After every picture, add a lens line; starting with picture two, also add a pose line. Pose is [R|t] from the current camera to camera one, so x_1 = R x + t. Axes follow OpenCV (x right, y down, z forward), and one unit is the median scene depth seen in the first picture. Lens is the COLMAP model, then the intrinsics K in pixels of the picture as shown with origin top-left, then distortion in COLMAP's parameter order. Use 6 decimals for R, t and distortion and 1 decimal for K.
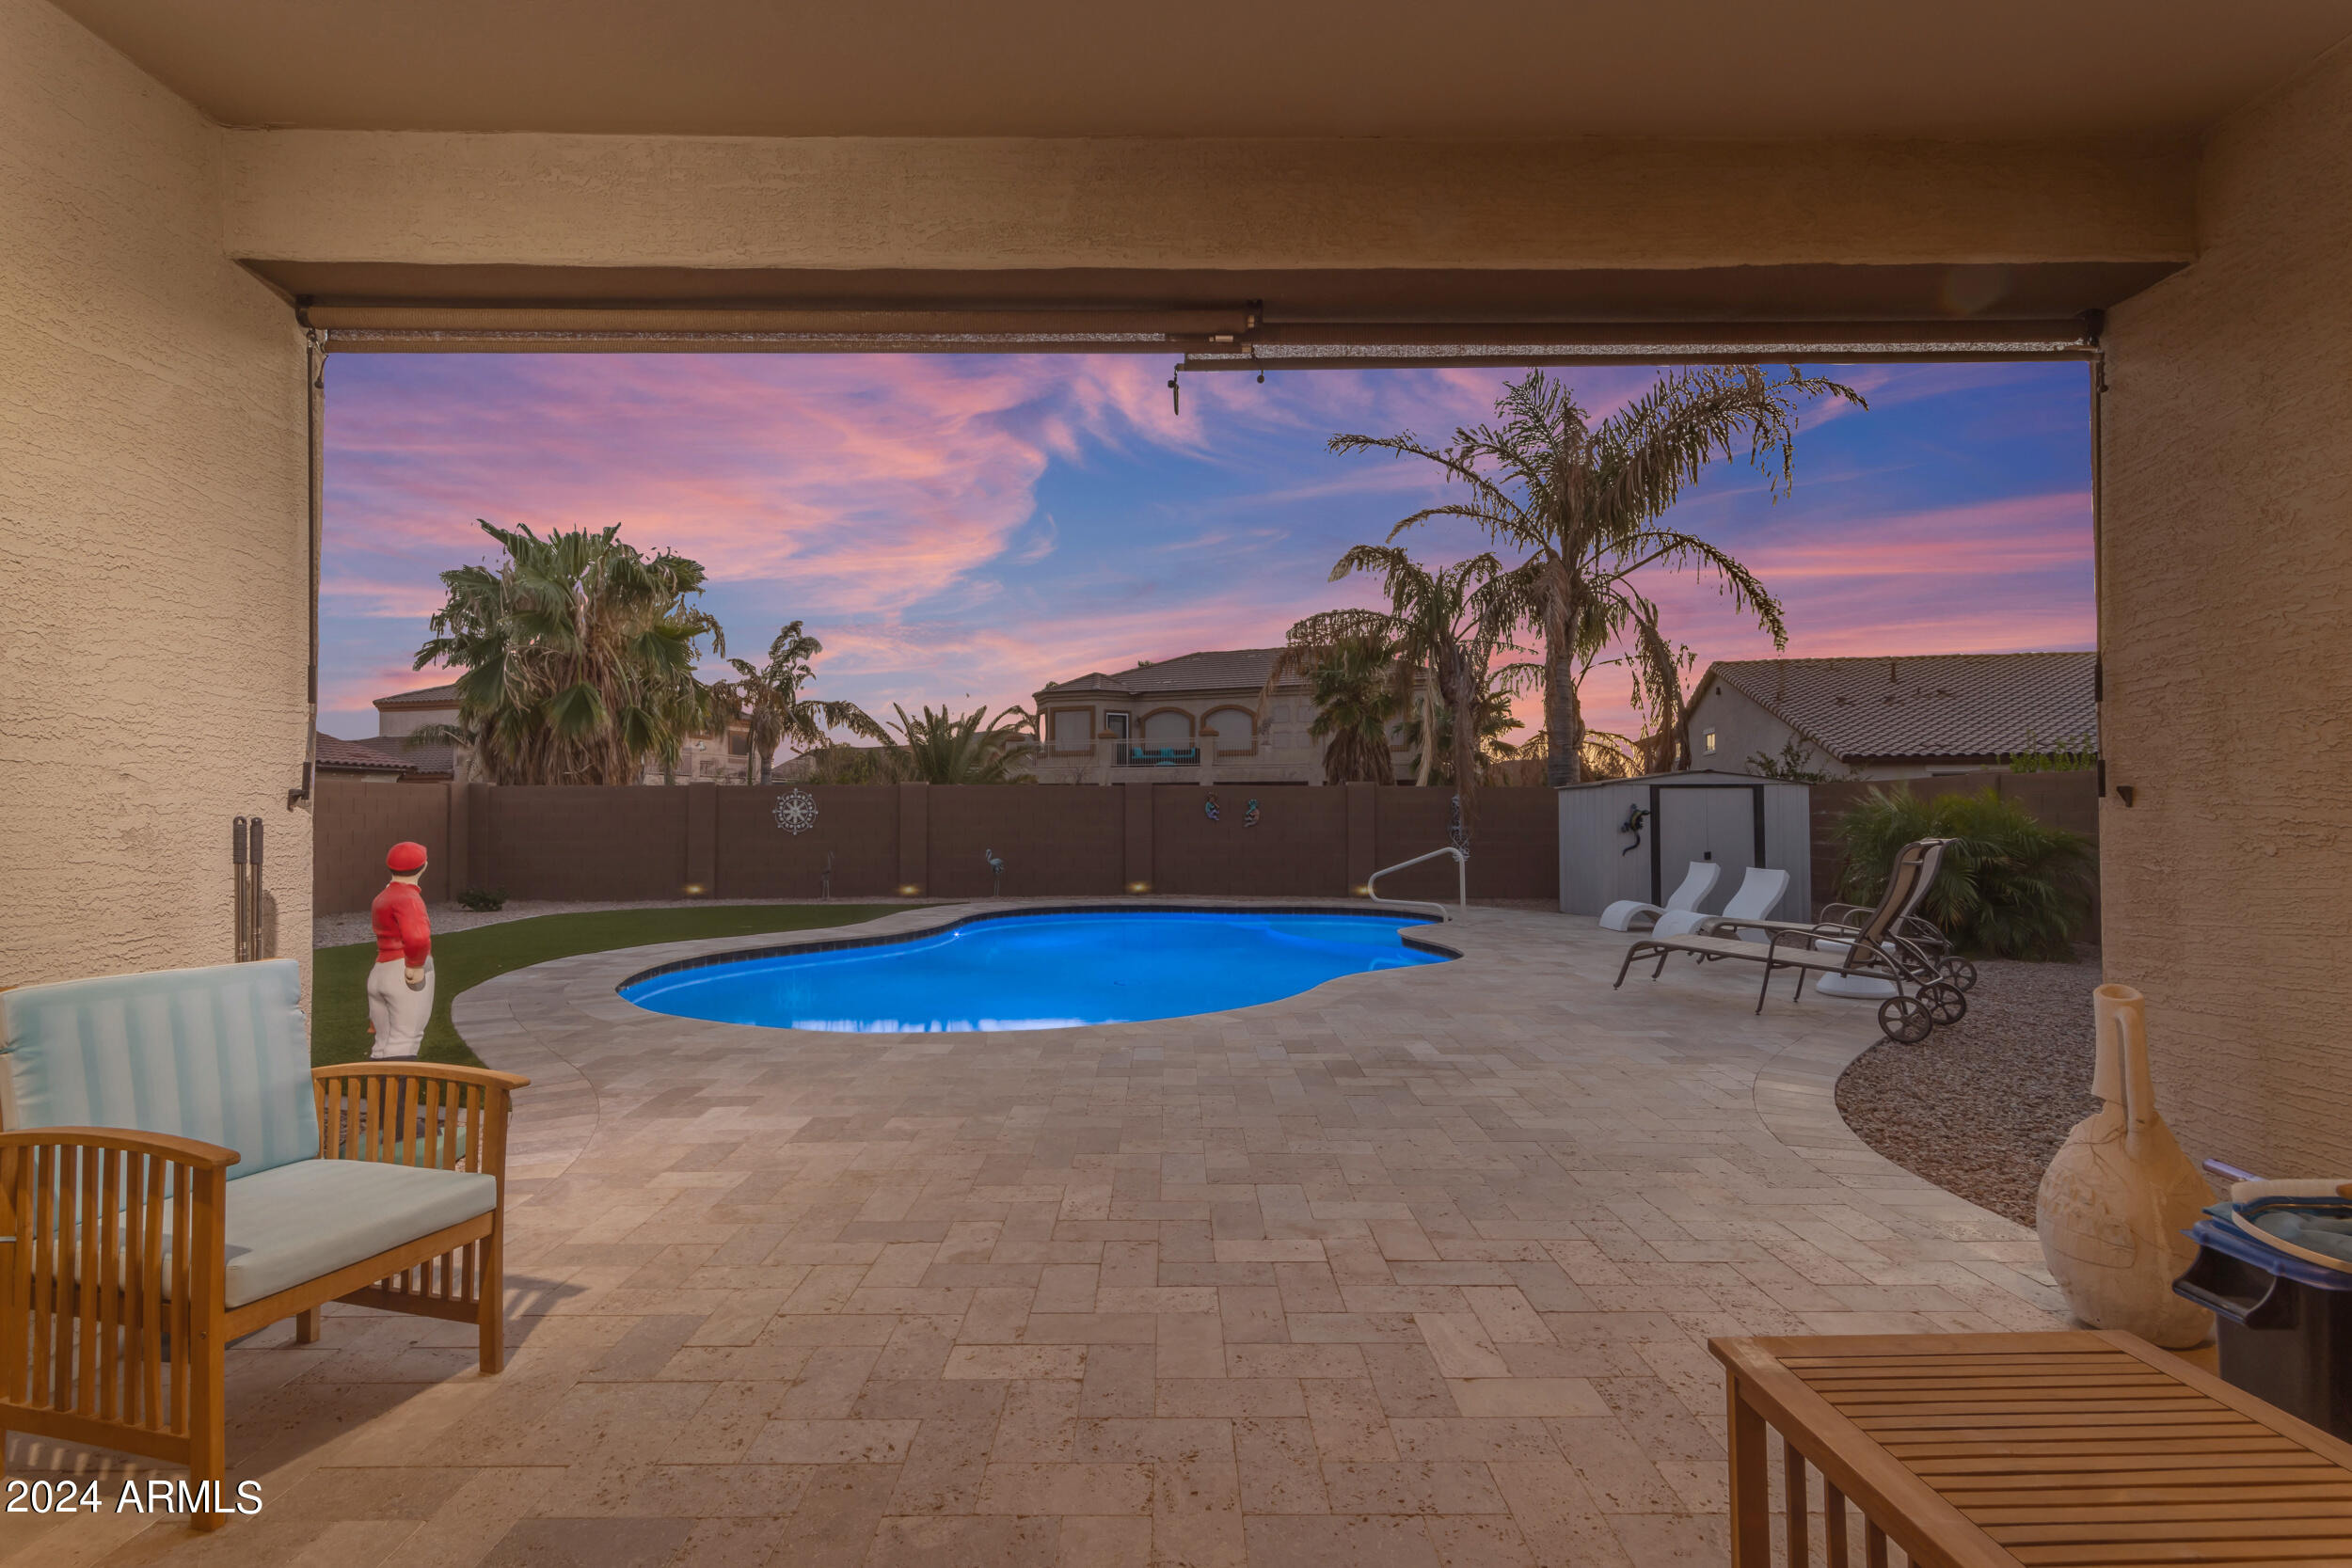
lens RADIAL K [[1076.2, 0, 1180.2], [0, 1076.2, 788.7], [0, 0, 1]] dist [-0.000785, 0.002143]
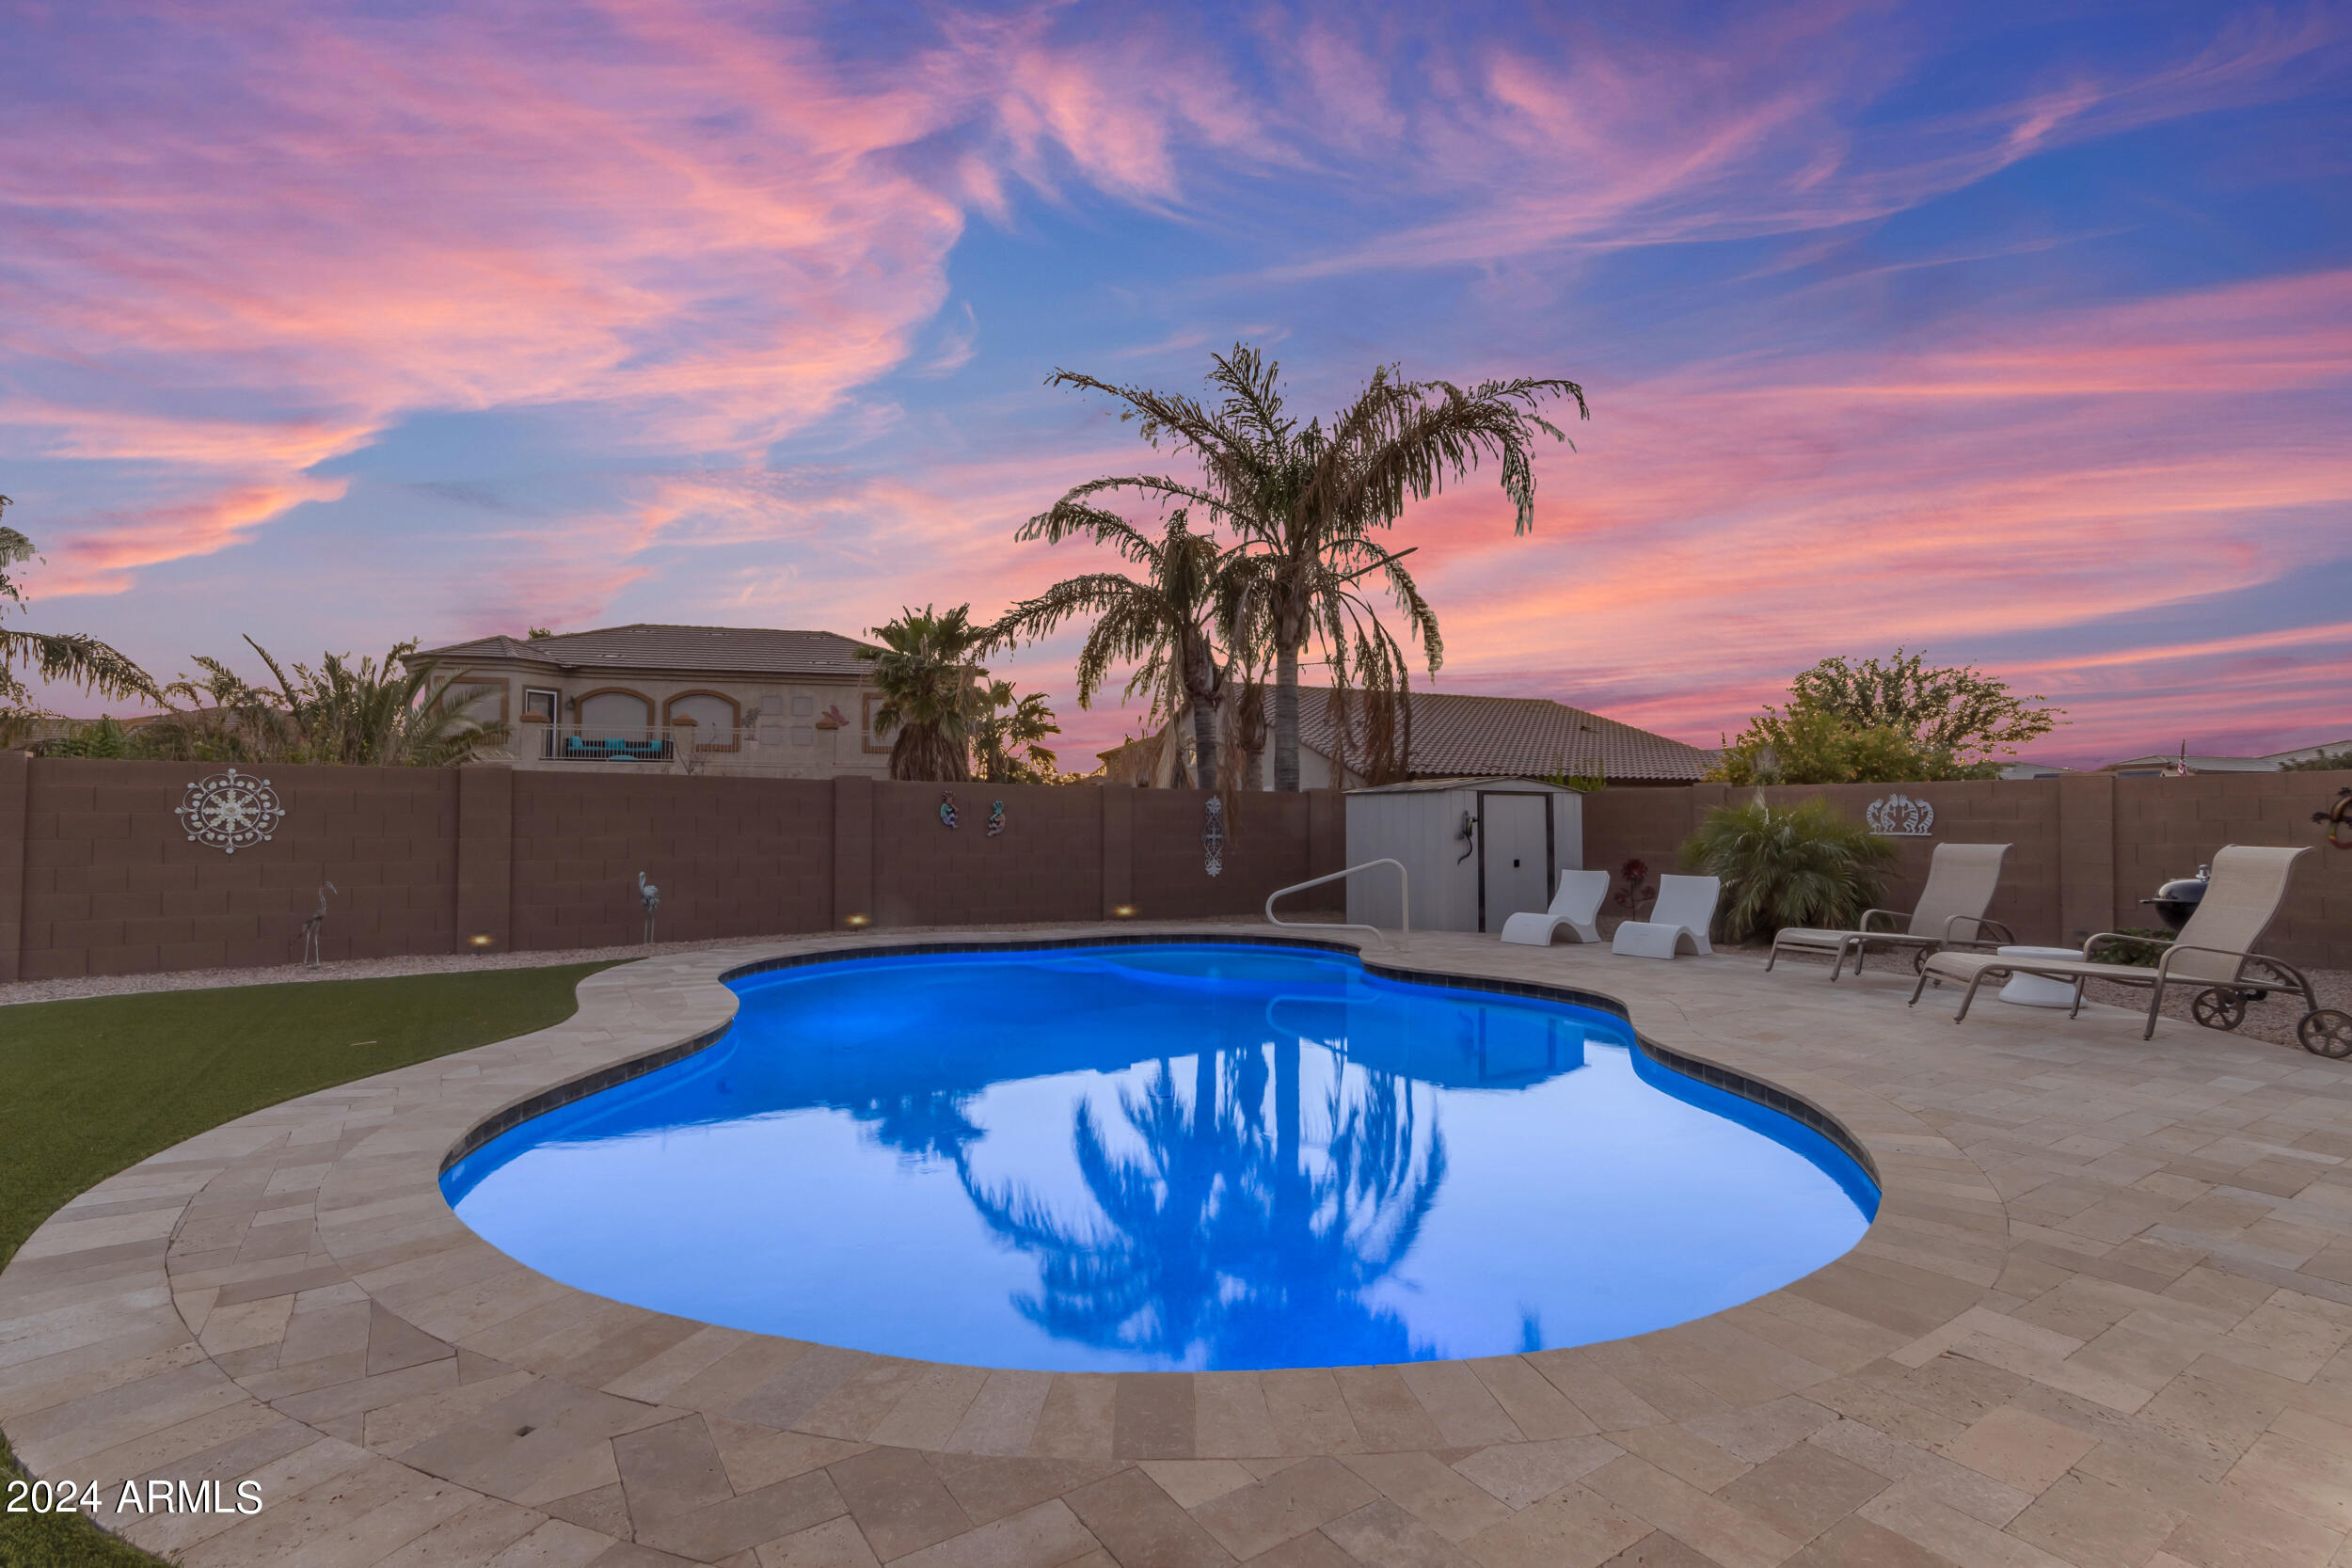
lens RADIAL K [[1079.6, 0, 1240.7], [0, 1079.6, 810.2], [0, 0, 1]] dist [-0.000172, 0.000288]
pose [[0.833980, 0.009670, 0.551710, -0.529545], [-0.016065, 0.999848, 0.006759, 0.020668], [-0.551561, -0.014501, 0.834008, 0.589307]]
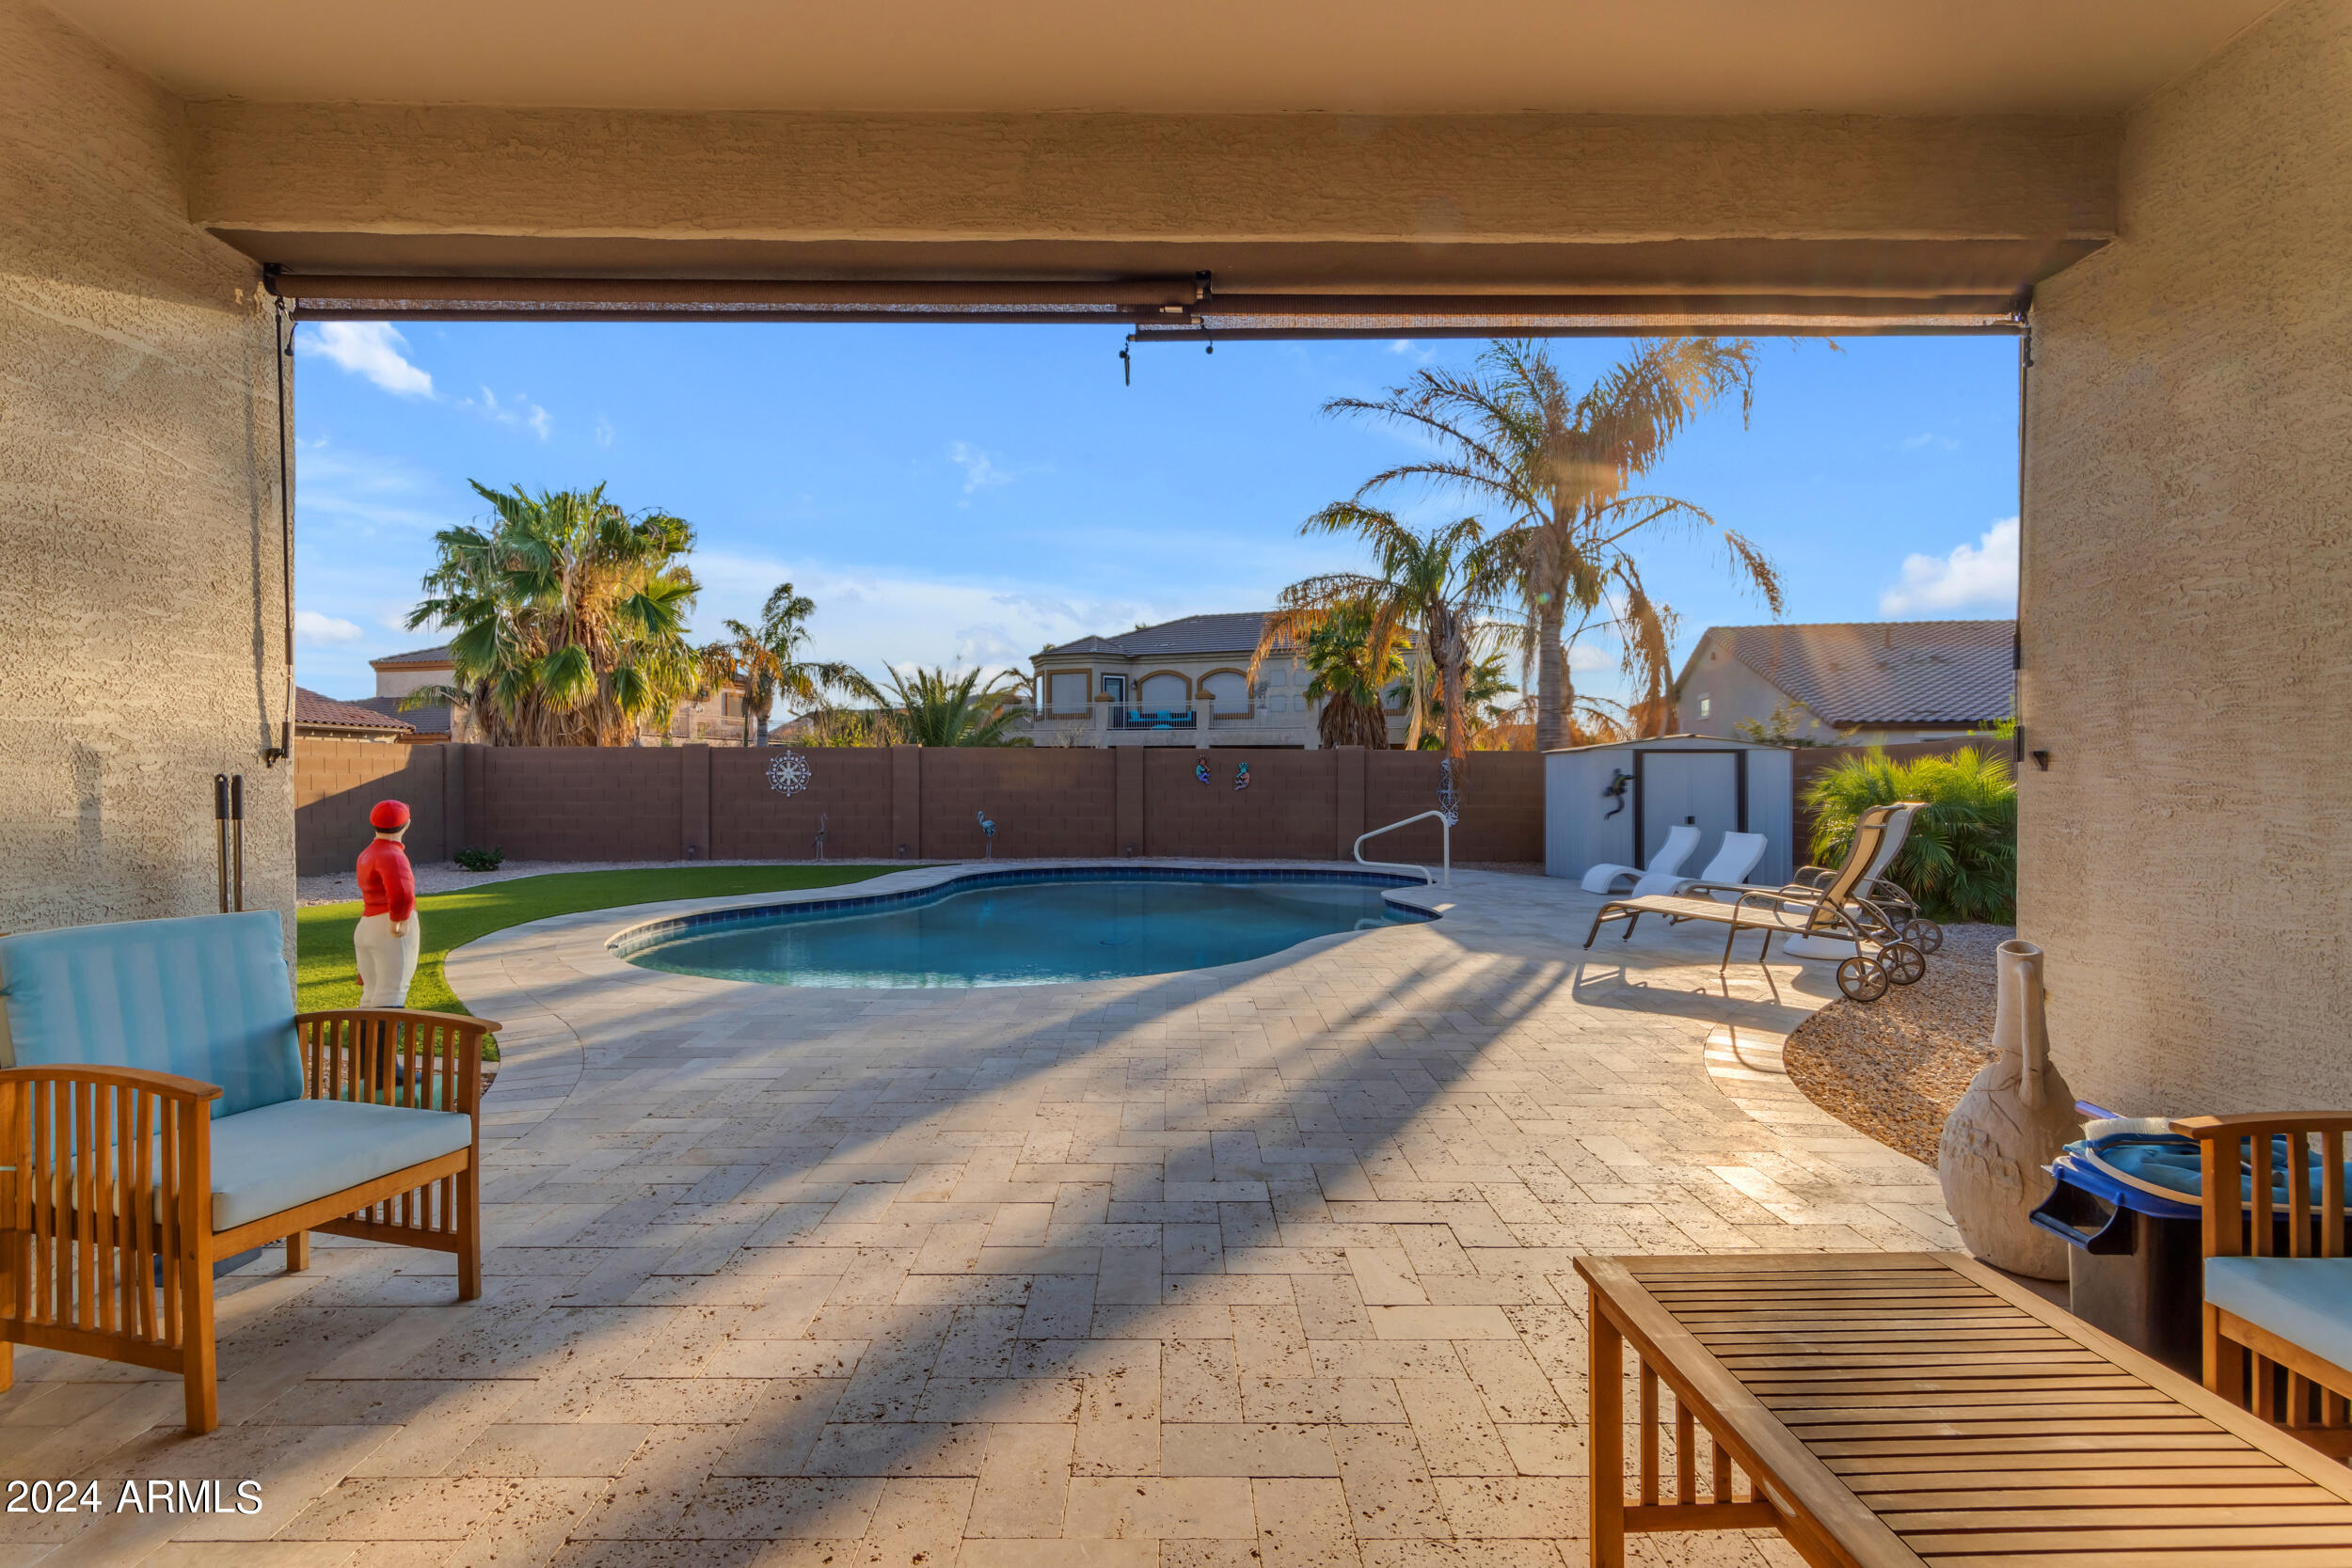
lens RADIAL K [[1076.2, 0, 1180.2], [0, 1076.2, 788.7], [0, 0, 1]] dist [-0.000785, 0.002143]
pose [[0.999994, 0.003456, 0.000674, 0.020898], [-0.003477, 0.999415, 0.034031, 0.000574], [-0.000556, -0.034033, 0.999421, -0.016020]]
